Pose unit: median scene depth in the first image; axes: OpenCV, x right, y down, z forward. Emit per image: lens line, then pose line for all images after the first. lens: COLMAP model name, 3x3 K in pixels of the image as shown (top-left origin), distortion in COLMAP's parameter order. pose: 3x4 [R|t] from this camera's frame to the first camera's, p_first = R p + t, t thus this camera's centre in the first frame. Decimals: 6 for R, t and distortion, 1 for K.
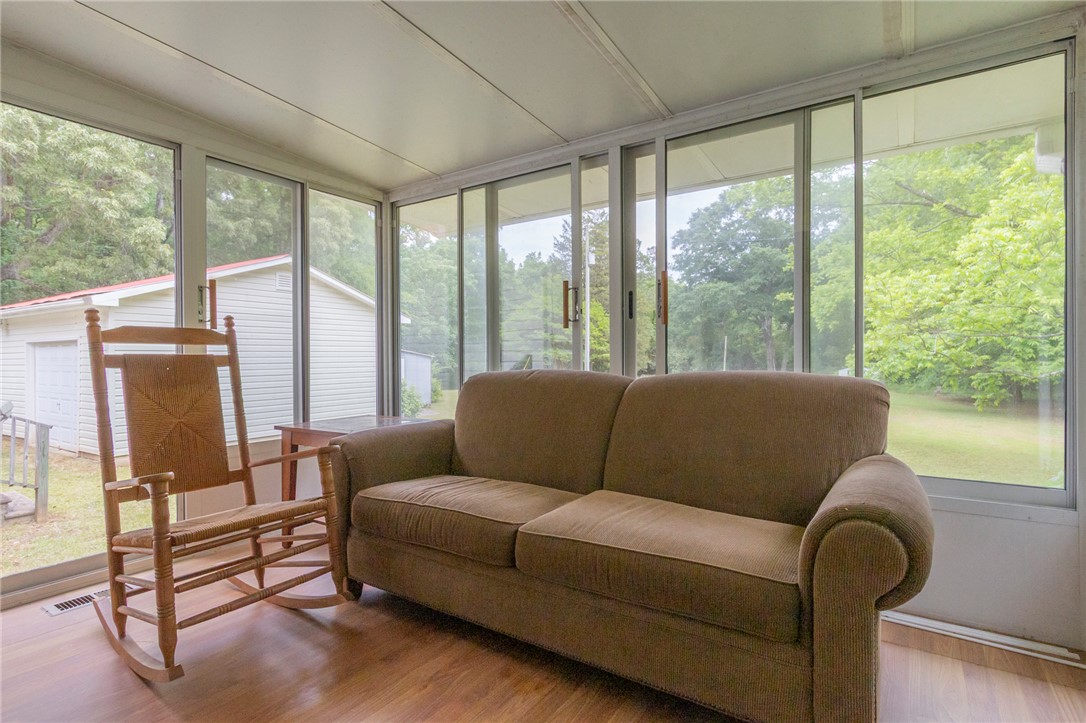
lens RADIAL K [[541.4, 0, 540.1], [0, 541.4, 363.4], [0, 0, 1]] dist [0.004174, 0.000849]
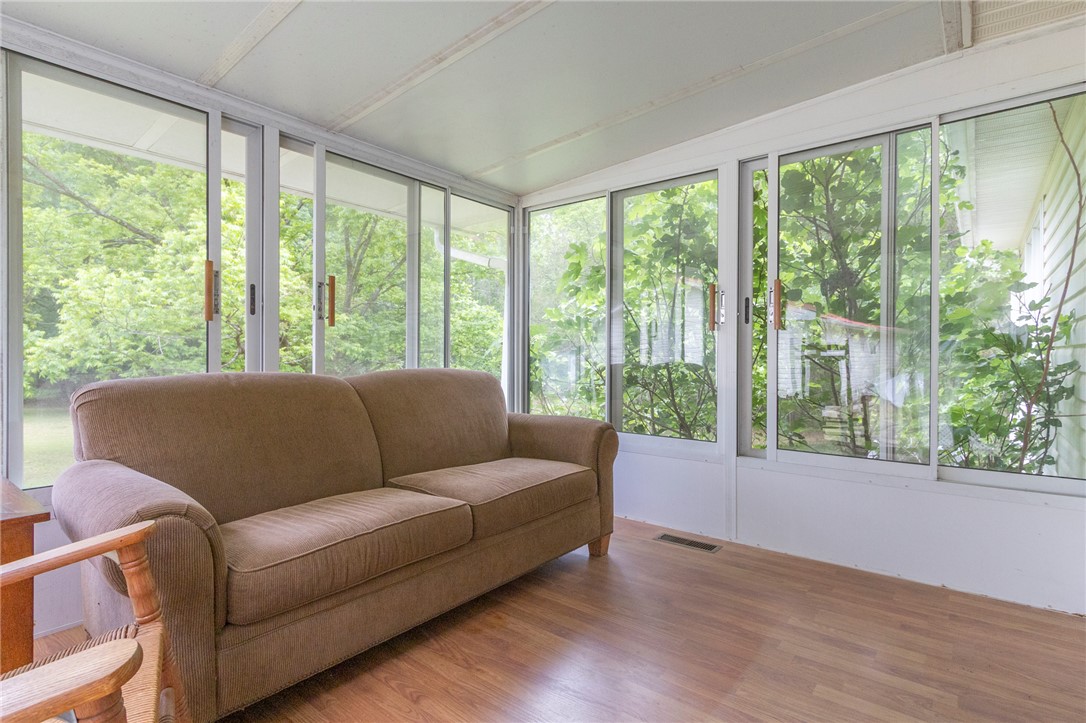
lens RADIAL K [[541.4, 0, 541.4], [0, 541.4, 356.7], [0, 0, 1]] dist [0.004174, 0.000849]
pose [[0.078731, -0.000649, 0.996896, -0.883918], [0.010202, 0.999948, -0.000155, -0.009807], [-0.996844, 0.010182, 0.078733, 0.572469]]
